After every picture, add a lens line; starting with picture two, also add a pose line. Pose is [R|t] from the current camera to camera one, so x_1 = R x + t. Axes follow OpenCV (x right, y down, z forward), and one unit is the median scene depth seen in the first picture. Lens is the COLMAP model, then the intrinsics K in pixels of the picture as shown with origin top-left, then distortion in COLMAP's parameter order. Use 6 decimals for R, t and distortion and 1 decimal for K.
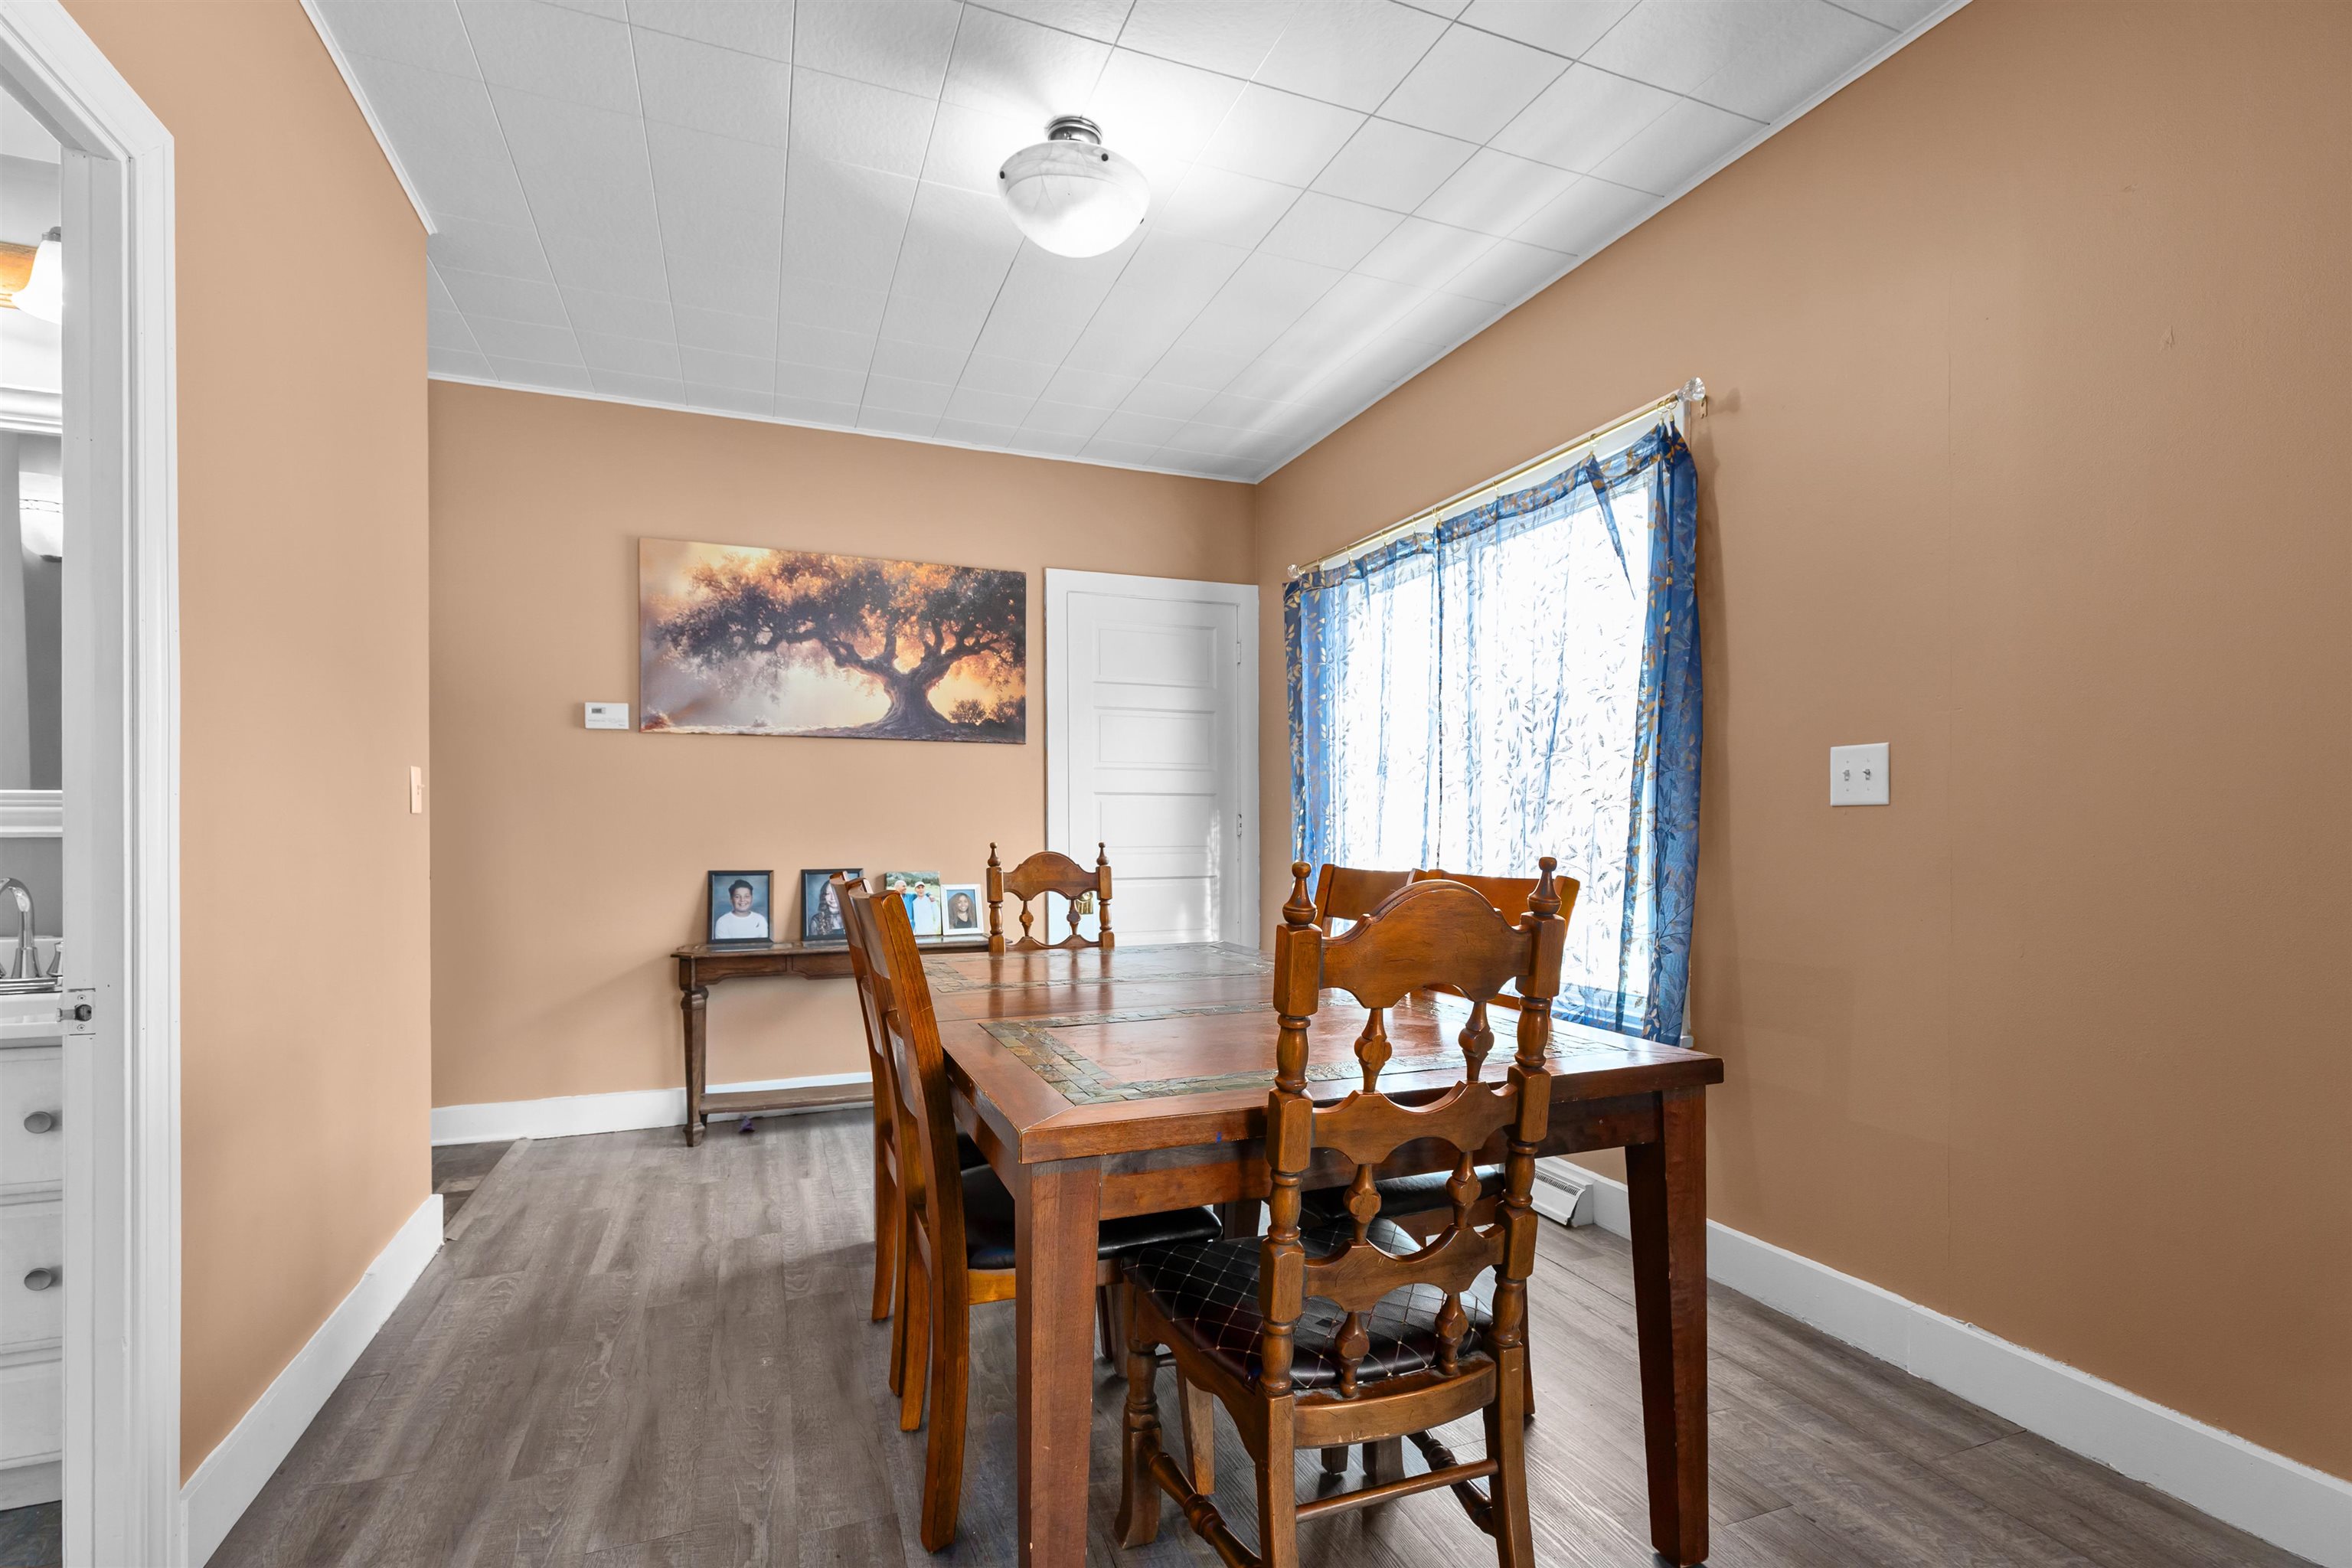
lens RADIAL K [[1068.7, 0, 1168.3], [0, 1068.7, 824.8], [0, 0, 1]] dist [0.010112, -0.003107]
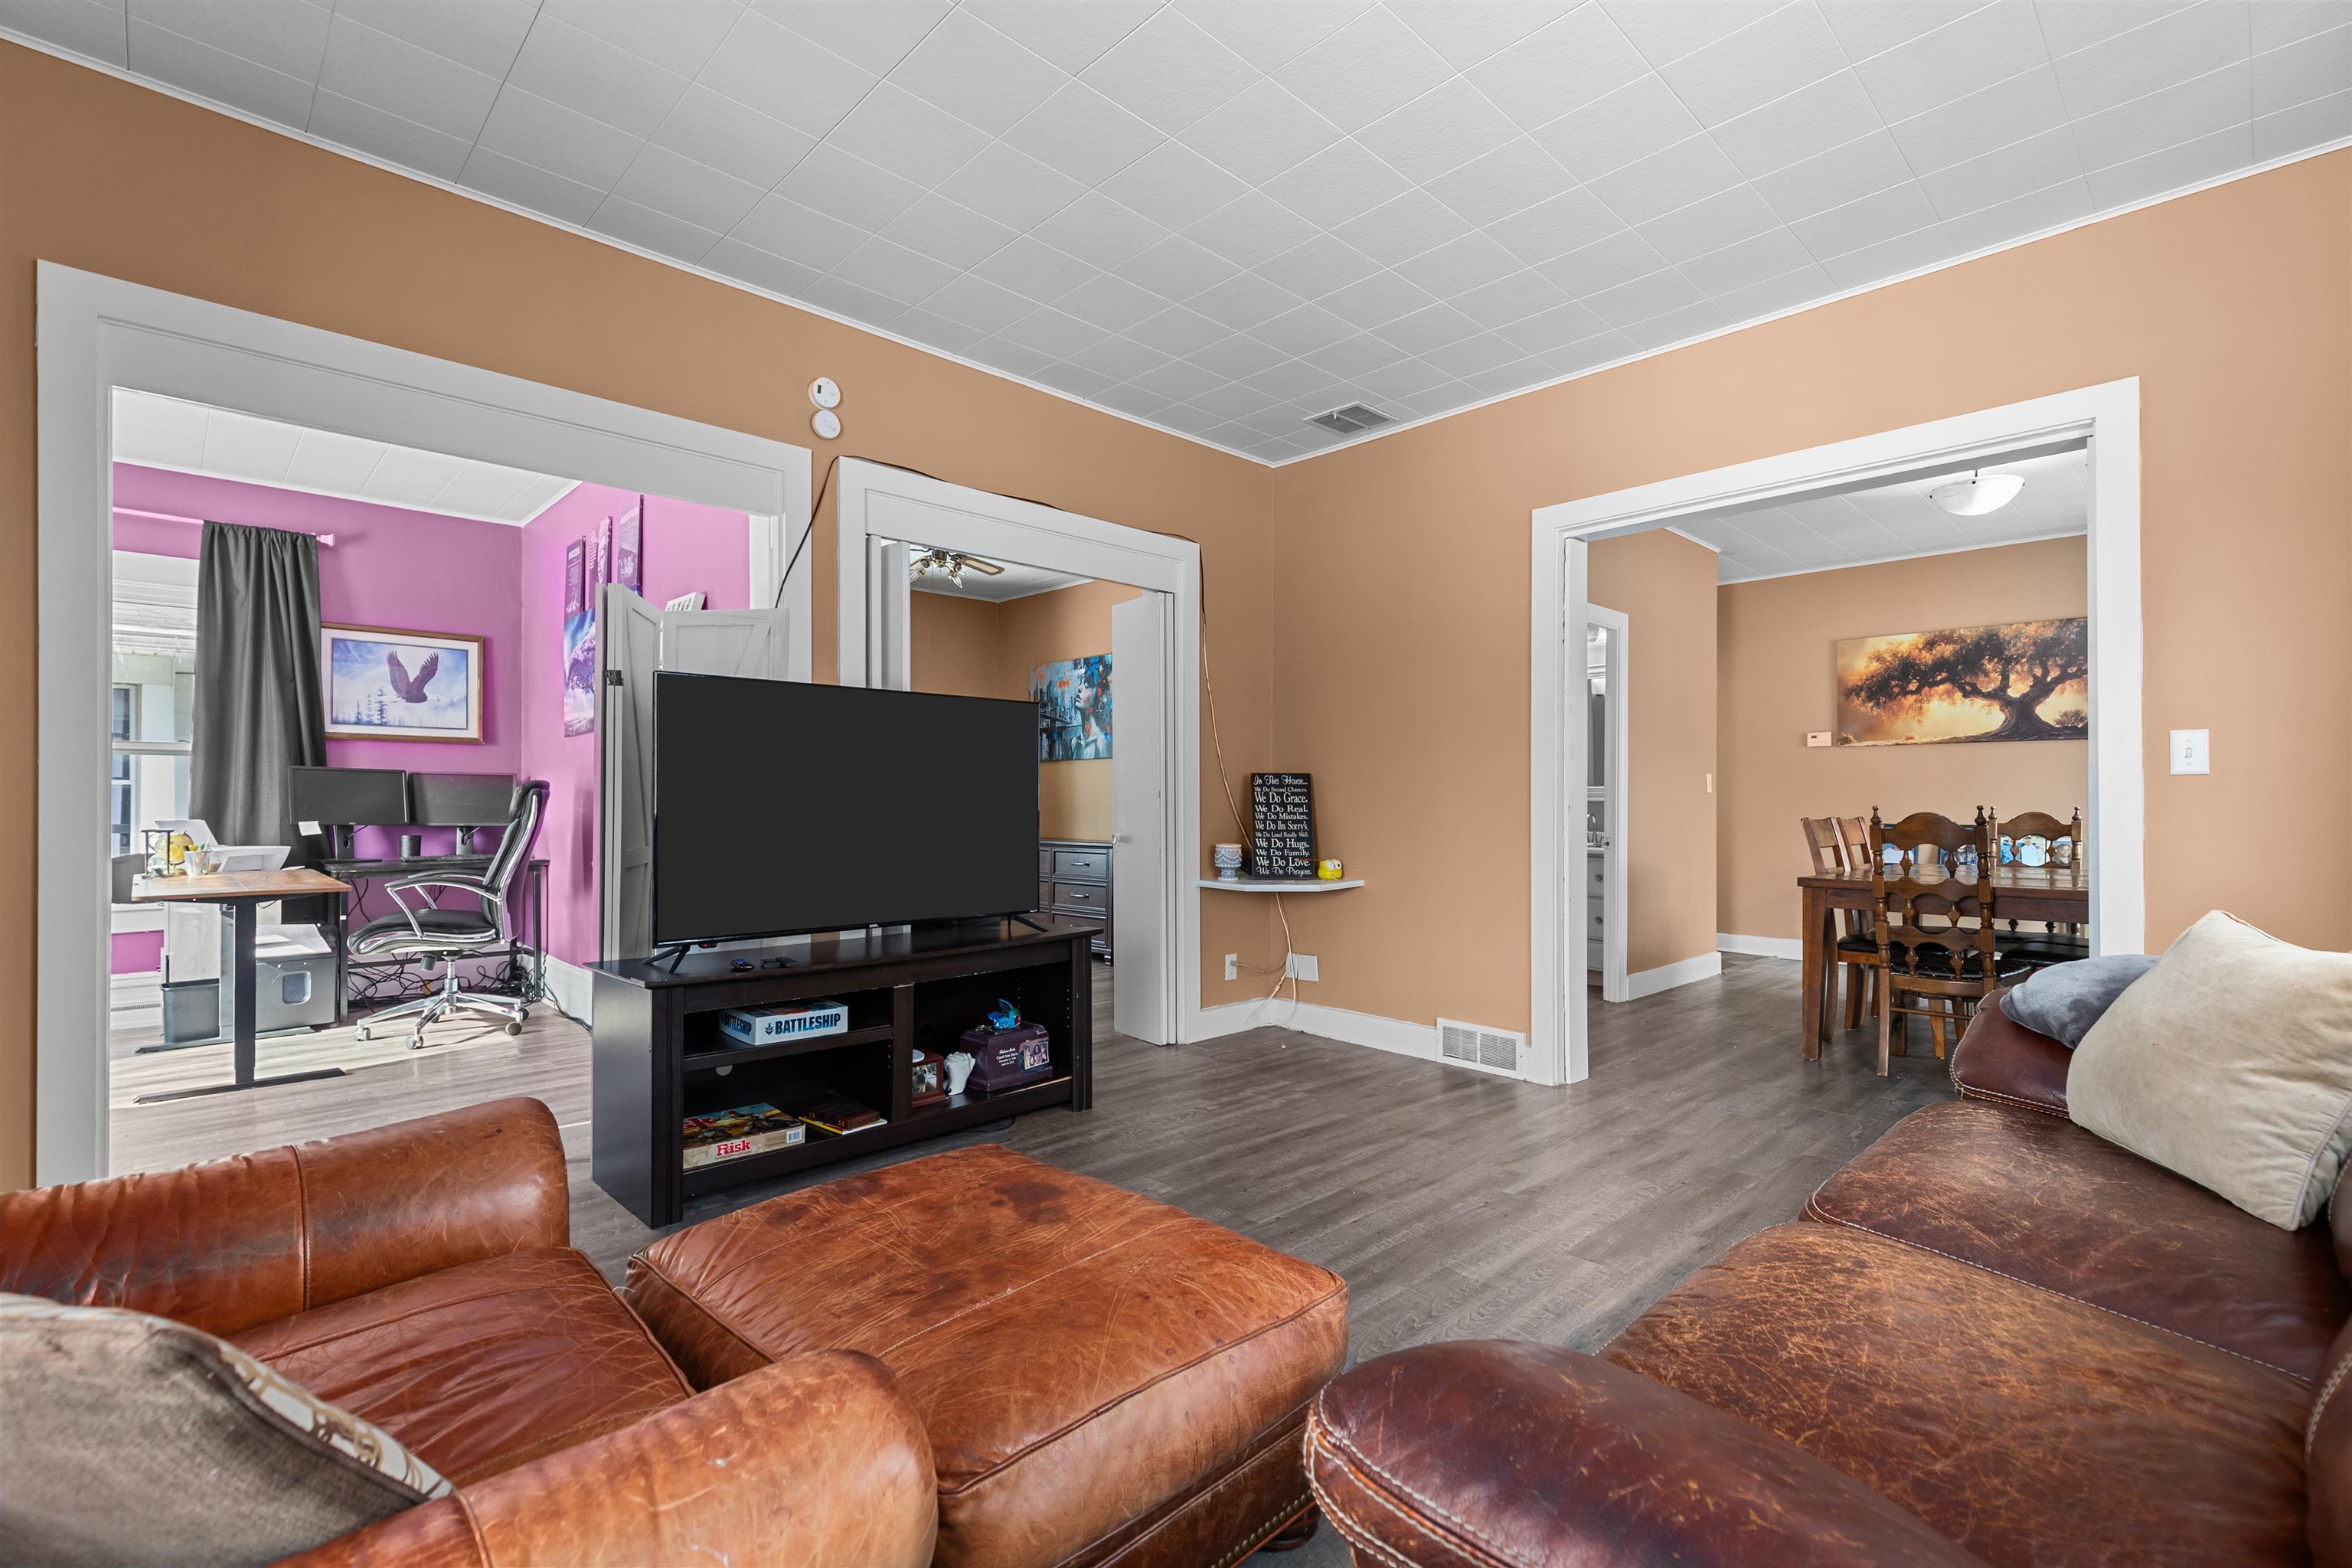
lens RADIAL K [[1068.7, 0, 1162.9], [0, 1068.7, 781.9], [0, 0, 1]] dist [0.010112, -0.003107]
pose [[0.371162, -0.016852, -0.928415, 0.760498], [0.002222, 0.999849, -0.017260, 0.003313], [0.928565, 0.004343, 0.371143, -0.737551]]
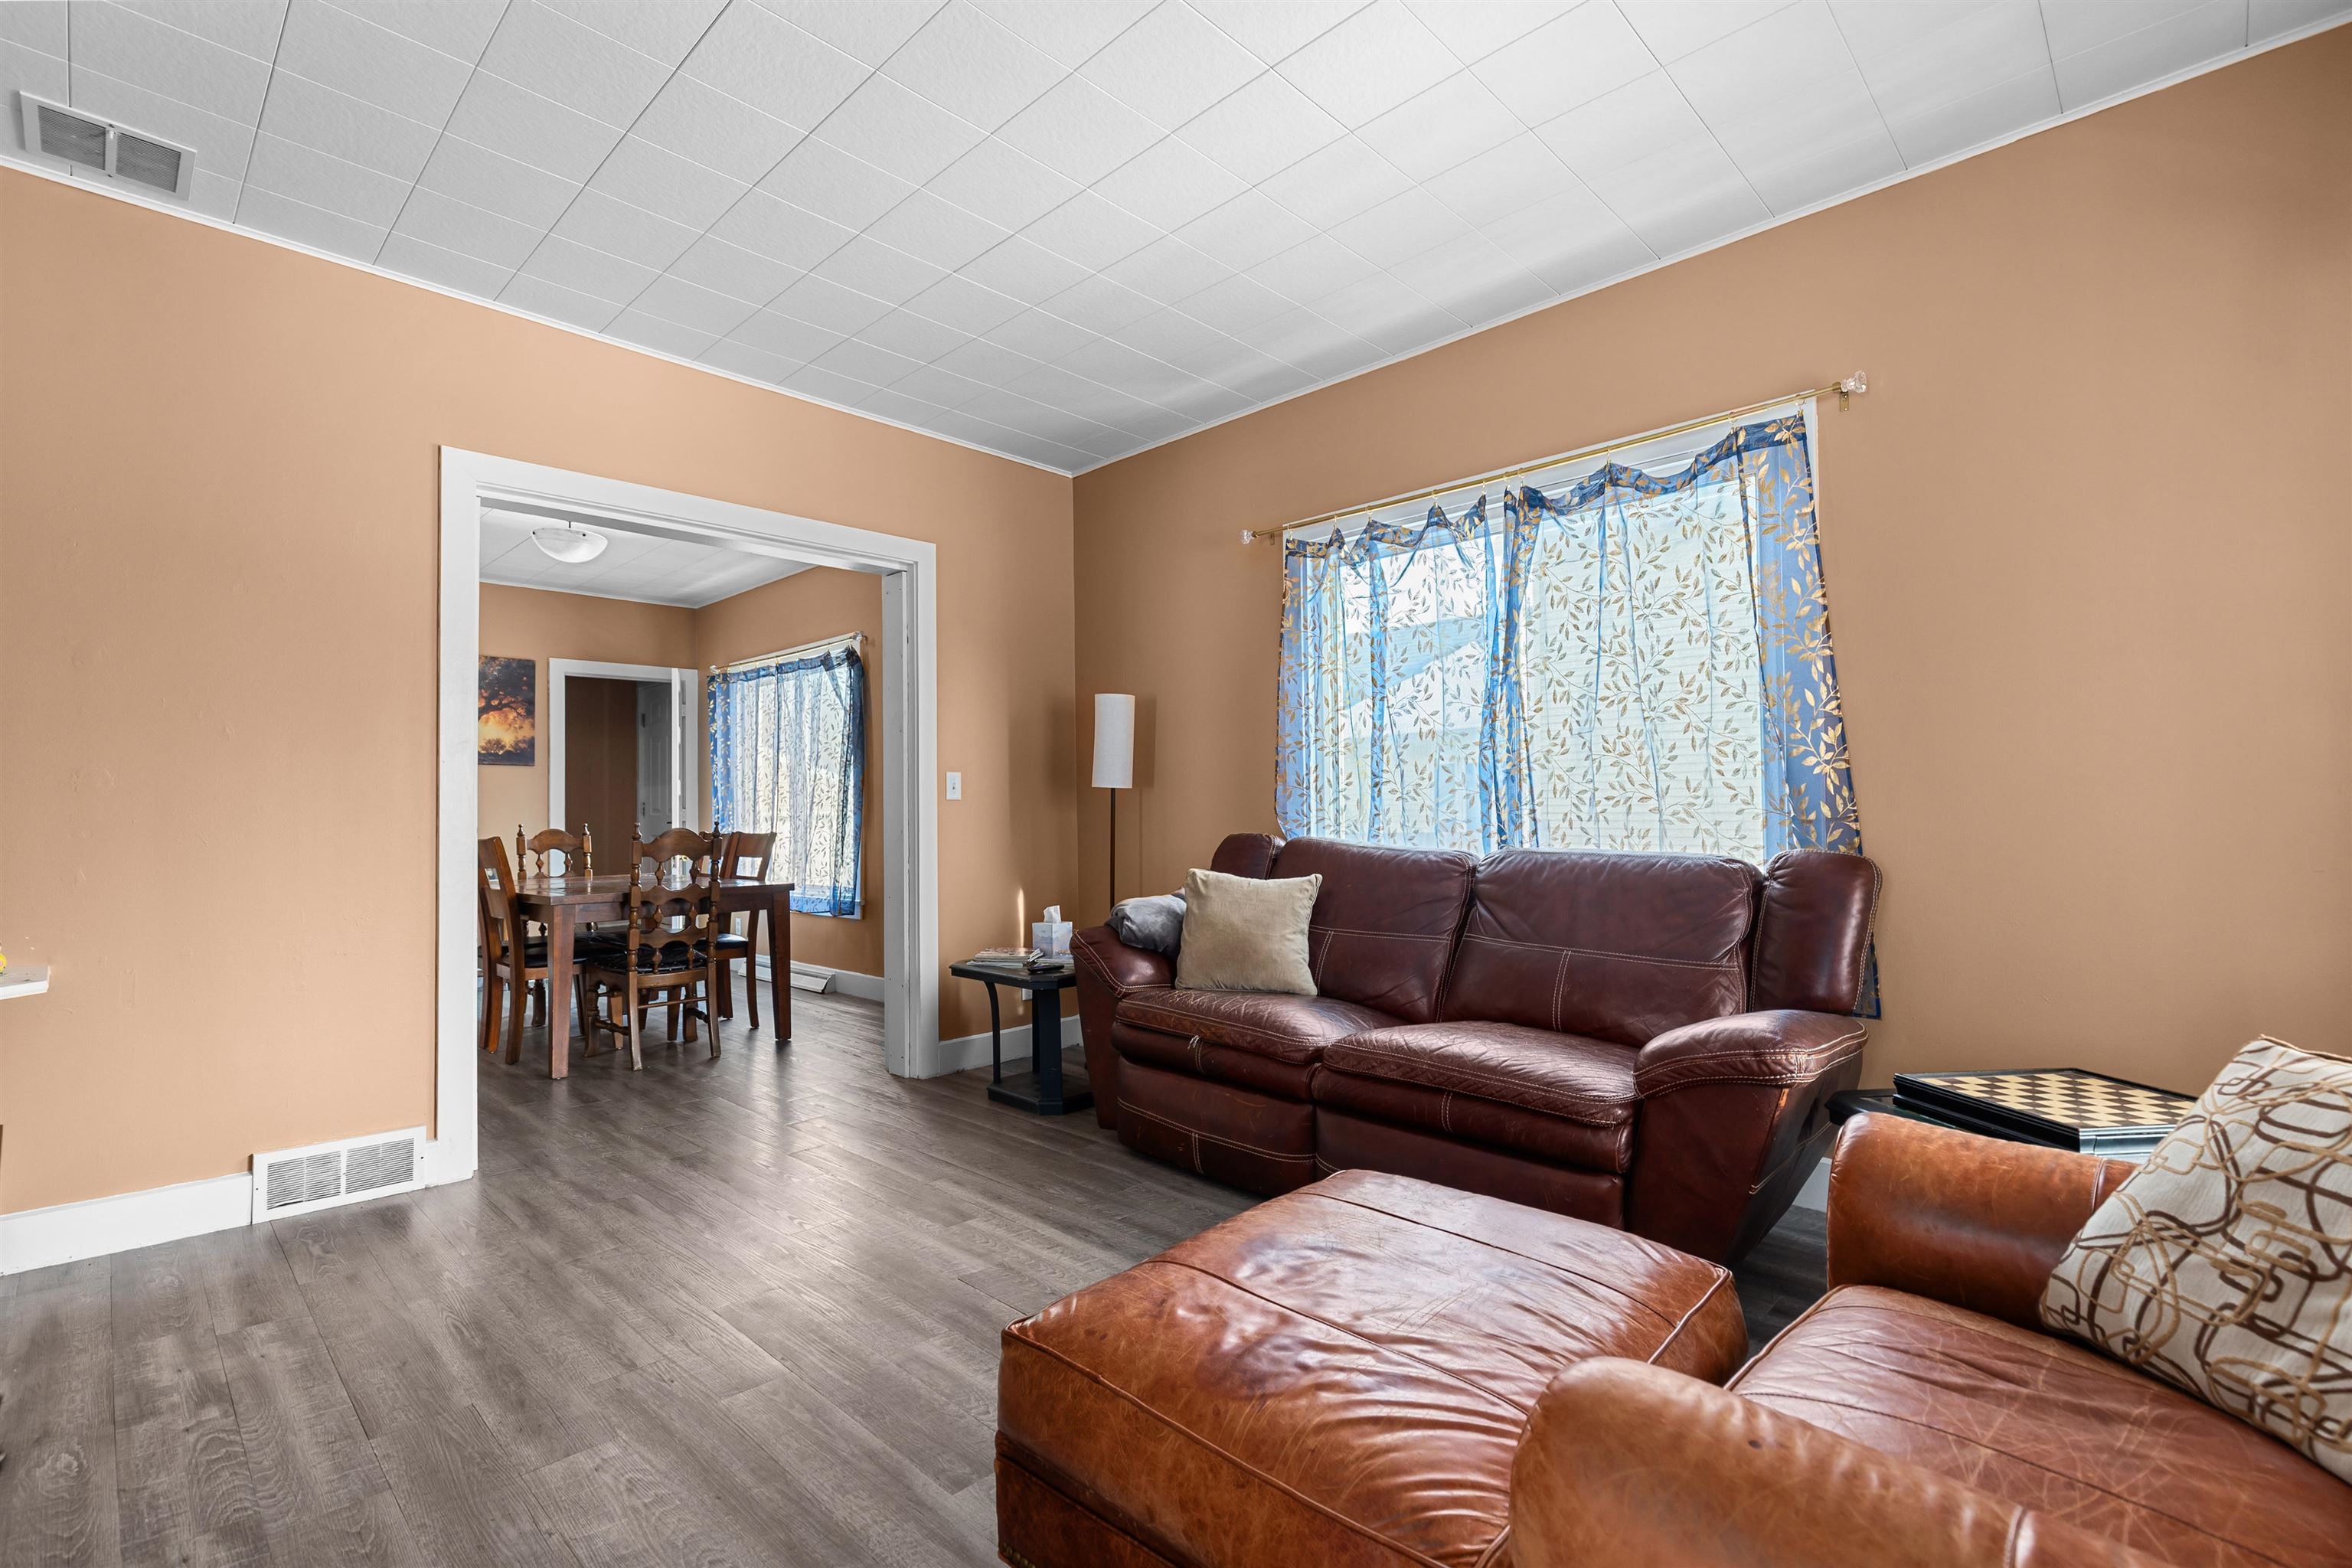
lens RADIAL K [[1068.7, 0, 1180.8], [0, 1068.7, 793.2], [0, 0, 1]] dist [0.010112, -0.003107]
pose [[0.910200, 0.000364, 0.414168, 0.094643], [0.007502, 0.999821, -0.017366, 0.002293], [-0.414100, 0.018914, 0.910035, -0.985832]]
